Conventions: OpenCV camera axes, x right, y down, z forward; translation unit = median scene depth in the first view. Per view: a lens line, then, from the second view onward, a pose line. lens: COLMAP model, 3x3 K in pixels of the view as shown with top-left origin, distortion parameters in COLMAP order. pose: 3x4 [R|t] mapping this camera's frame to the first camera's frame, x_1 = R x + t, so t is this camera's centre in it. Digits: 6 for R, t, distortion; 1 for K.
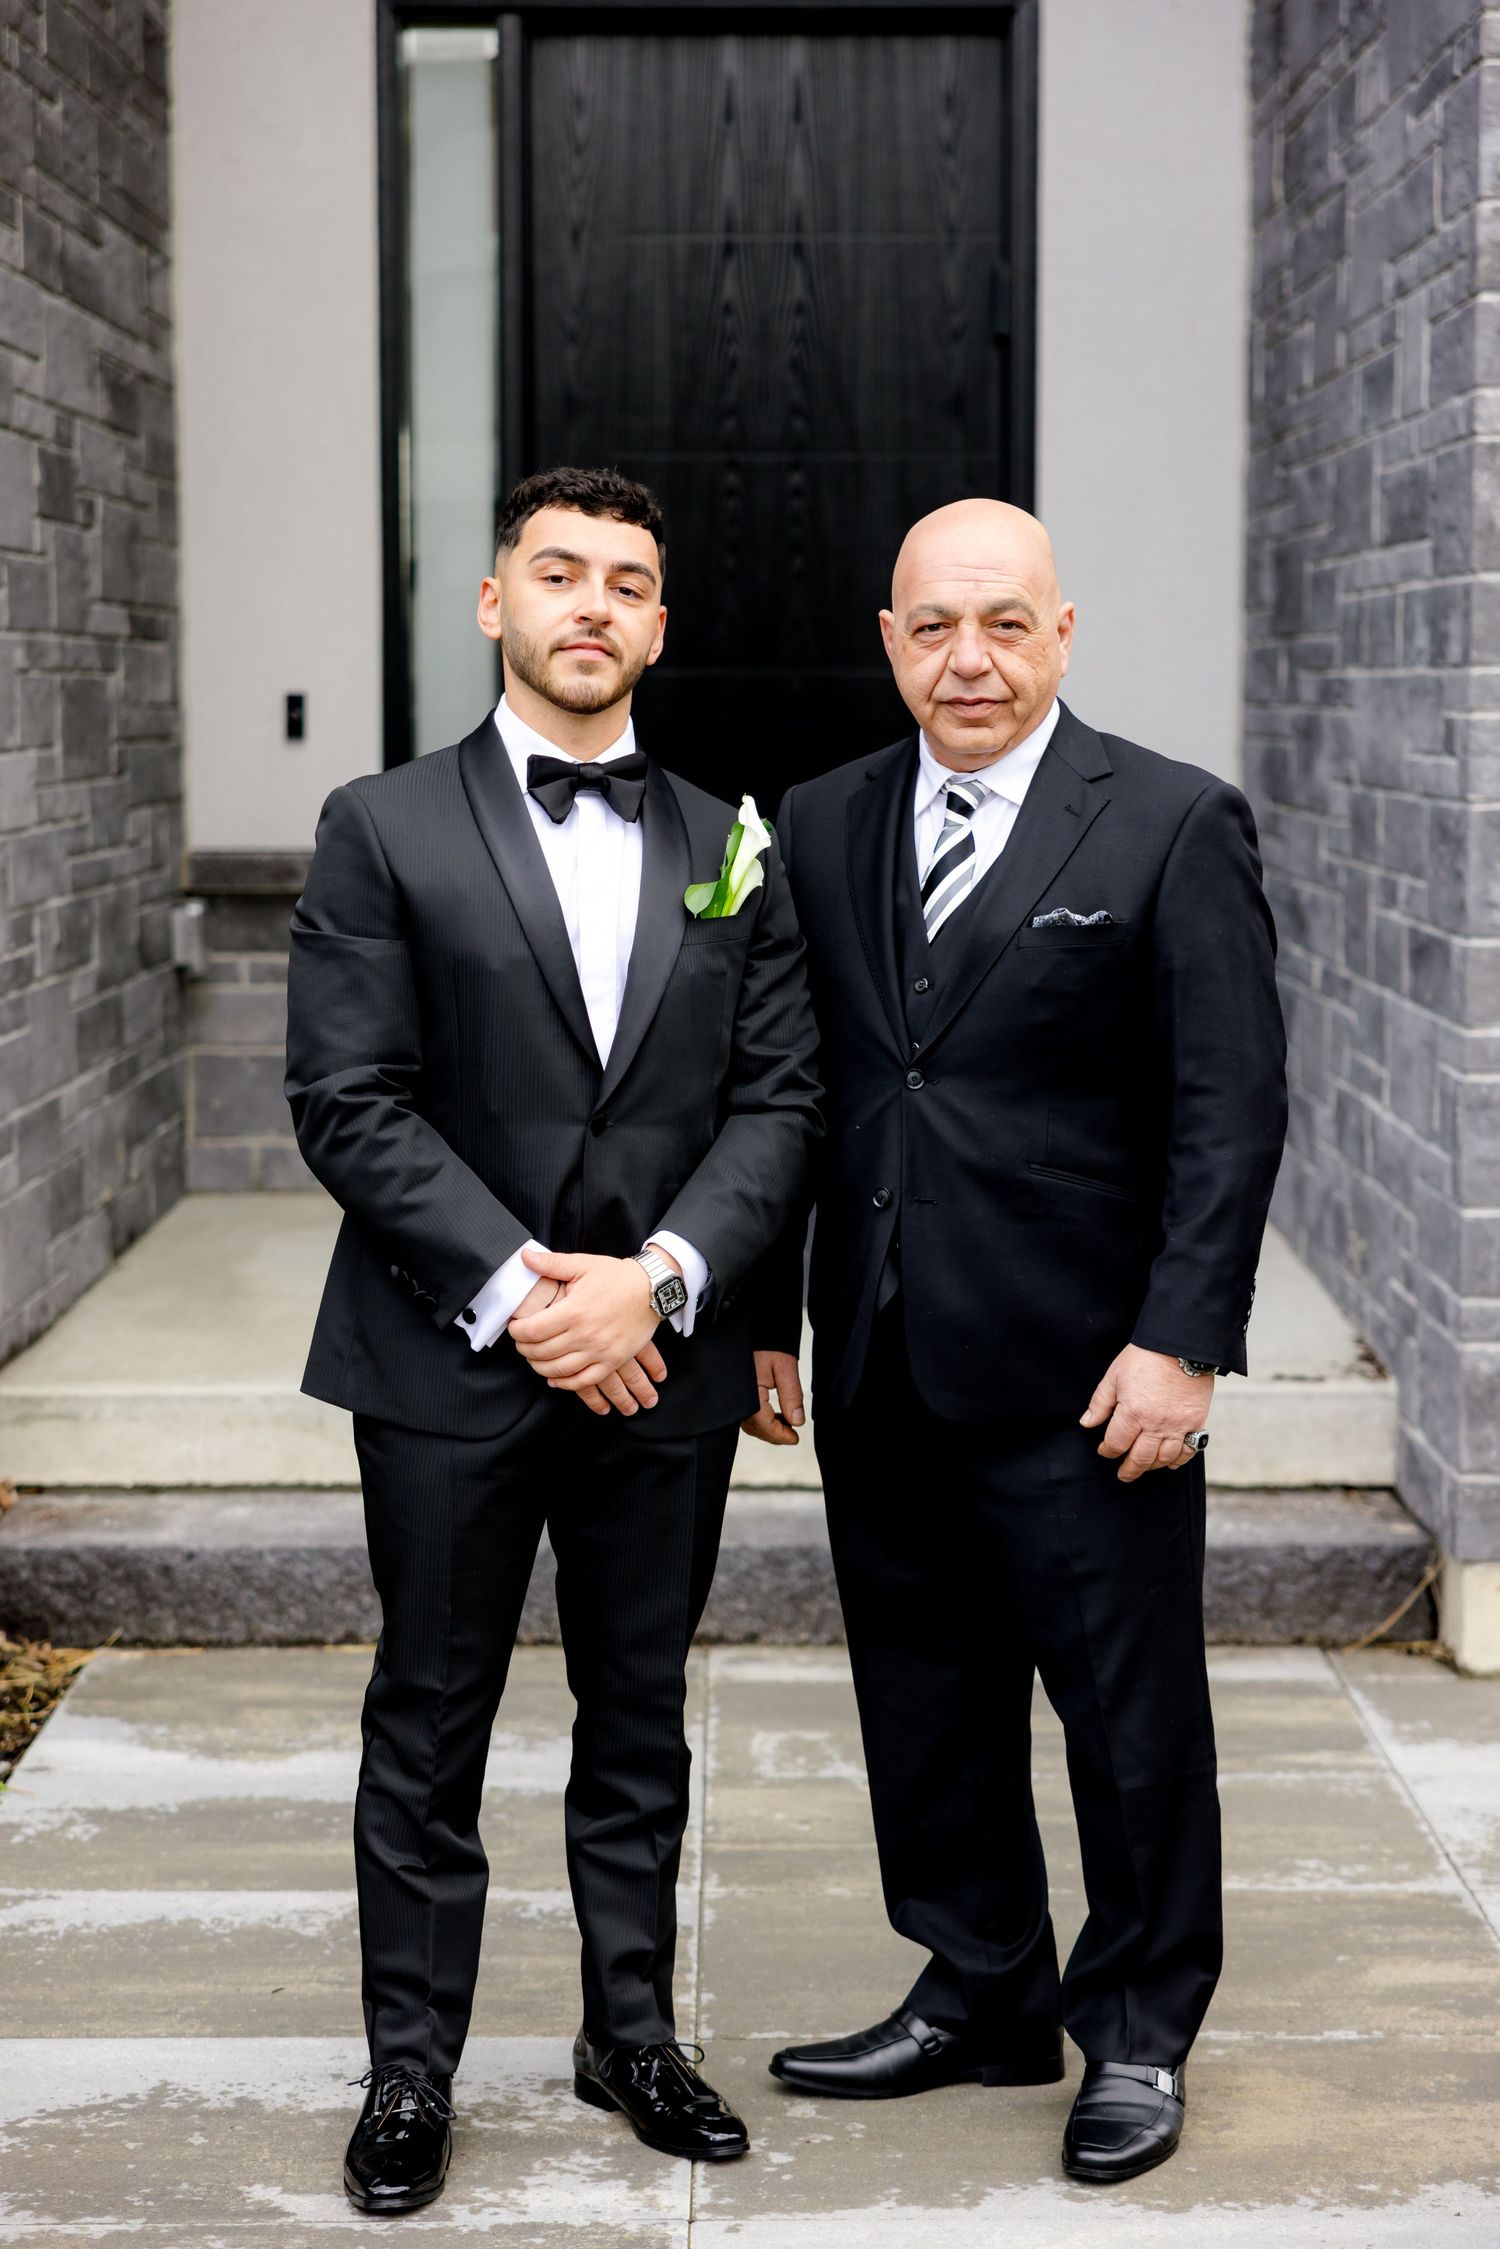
lens RADIAL K [[4274.6, 0, 747.9], [0, 4274.6, 1136.4], [0, 0, 1]] dist [0.047827, -0.031745]
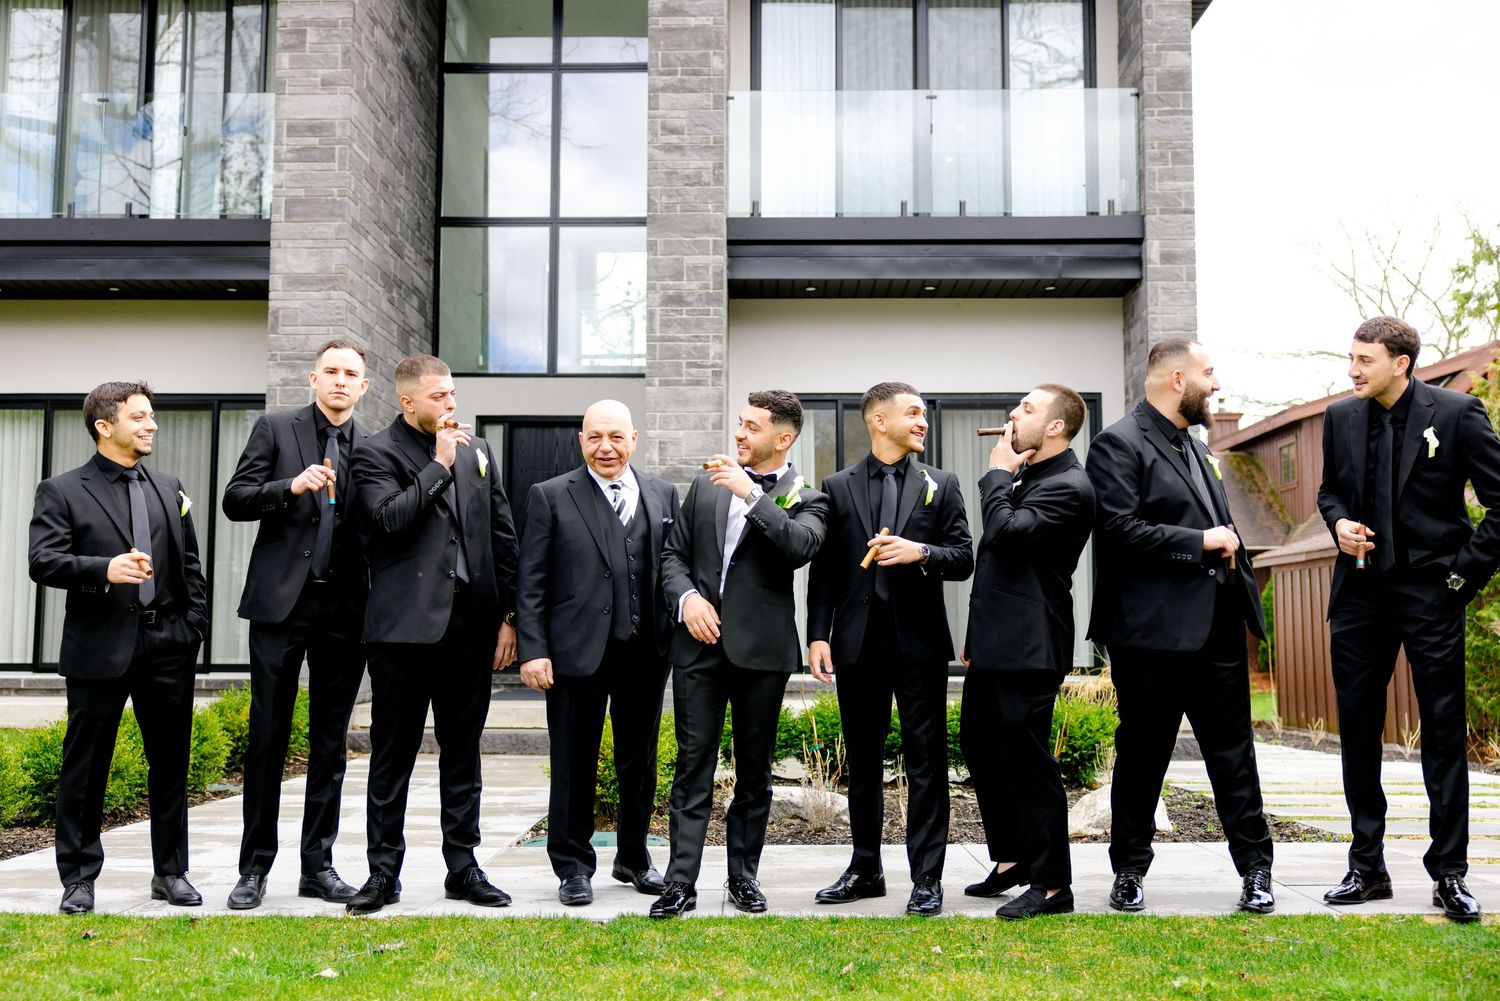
lens RADIAL K [[1558.7, 0, 722.9], [0, 1558.7, 498.9], [0, 0, 1]] dist [0.006914, 0.032680]
pose [[0.999660, 0.003481, -0.025846, 0.269878], [-0.008259, 0.982305, -0.187105, 0.149383], [0.024737, 0.187255, 0.982000, -0.725189]]
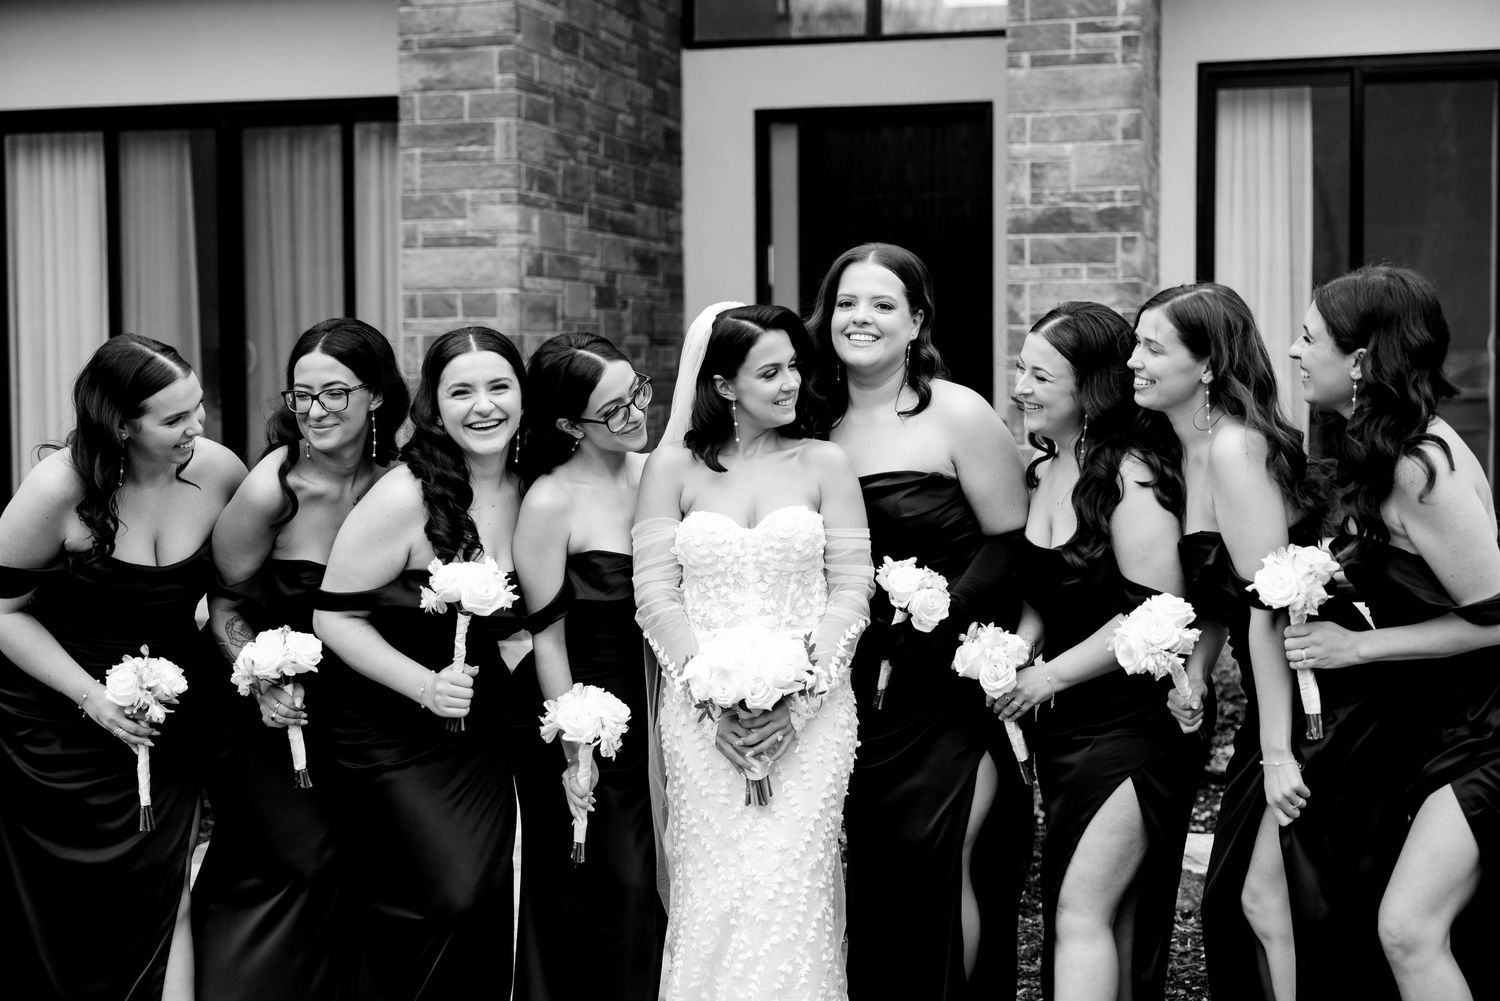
lens RADIAL K [[2223.1, 0, 706.6], [0, 2223.1, 487.3], [0, 0, 1]] dist [0.026708, 0.027064]
pose [[0.969369, 0.007858, -0.245484, 0.305116], [-0.018355, 0.999011, -0.040500, 0.044733], [0.244923, 0.043765, 0.968554, -0.505459]]
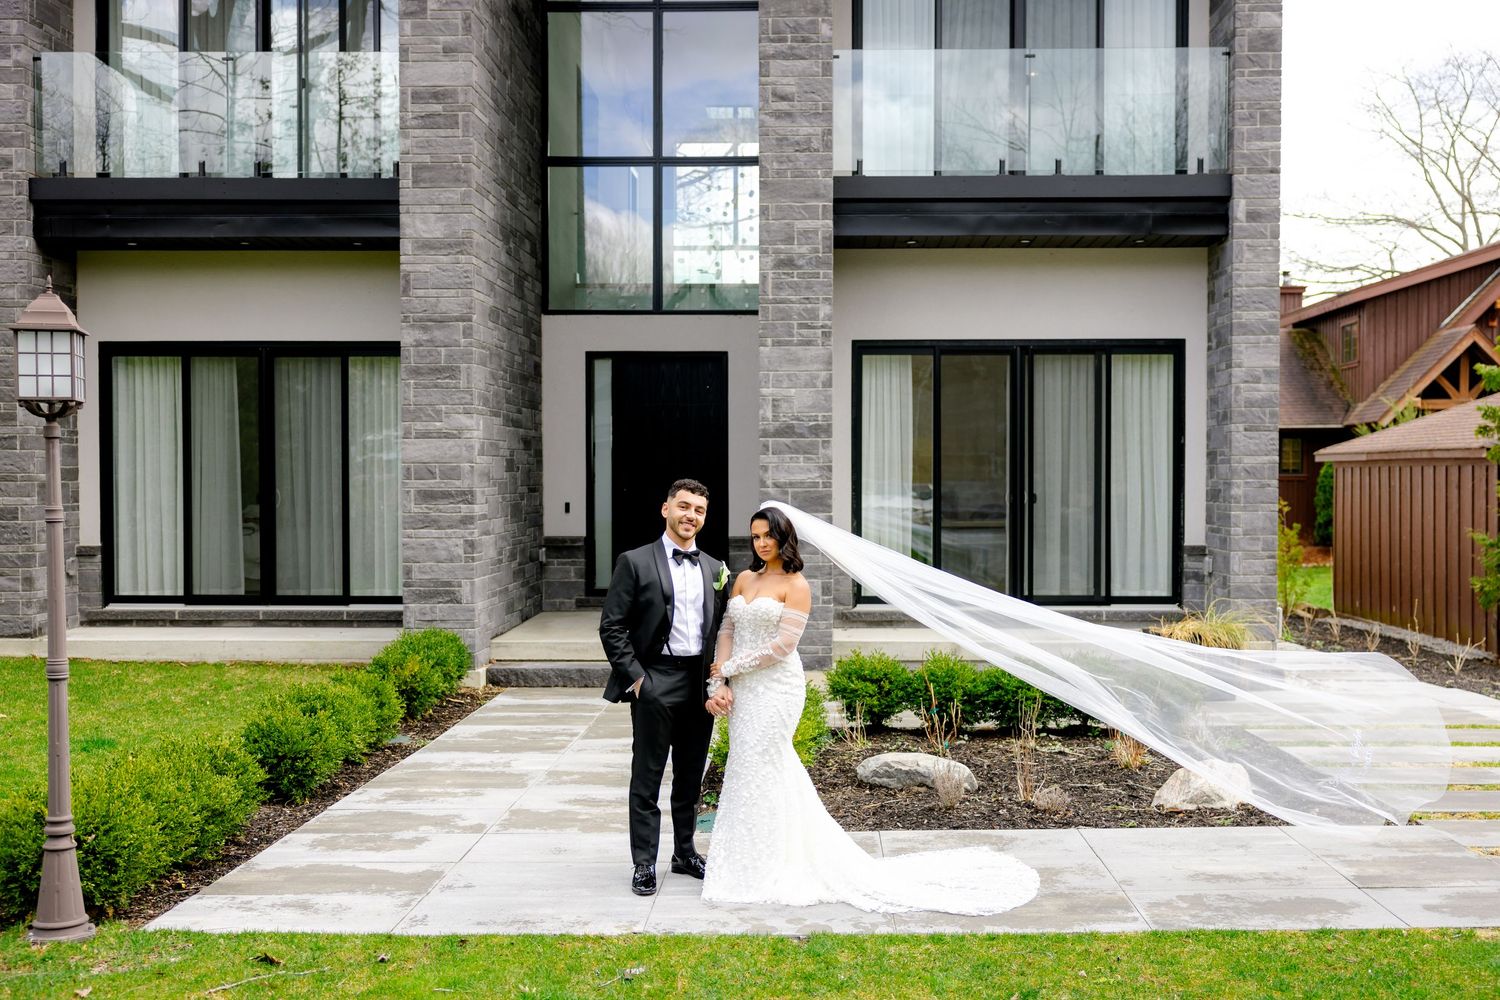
lens RADIAL K [[1549.0, 0, 788.3], [0, 1549.0, 527.4], [0, 0, 1]] dist [0.004274, 0.013131]
pose [[0.999801, 0.001939, -0.019861, 0.213267], [-0.003309, 0.997598, -0.069189, 0.048627], [0.019679, 0.069240, 0.997406, -0.848062]]
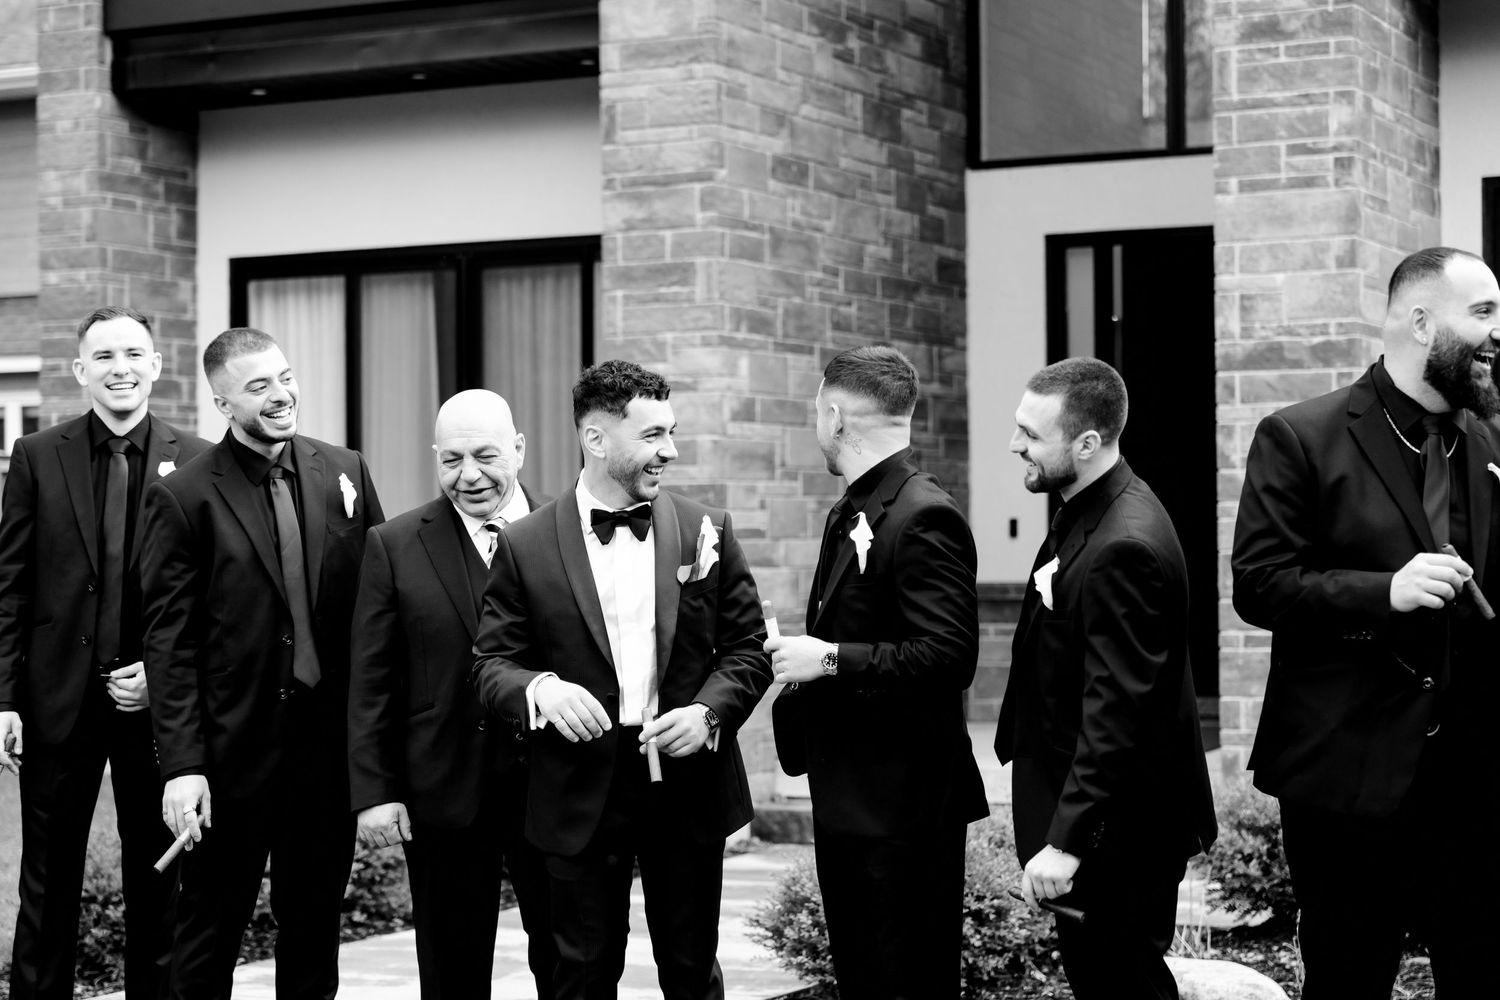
lens RADIAL K [[2959.7, 0, 711.8], [0, 2959.7, 528.4], [0, 0, 1]] dist [-0.011787, 0.297402]
pose [[0.895766, -0.009469, -0.444424, 0.639090], [-0.036249, 0.994887, -0.094260, 0.089128], [0.443045, 0.100545, 0.890843, -0.764342]]
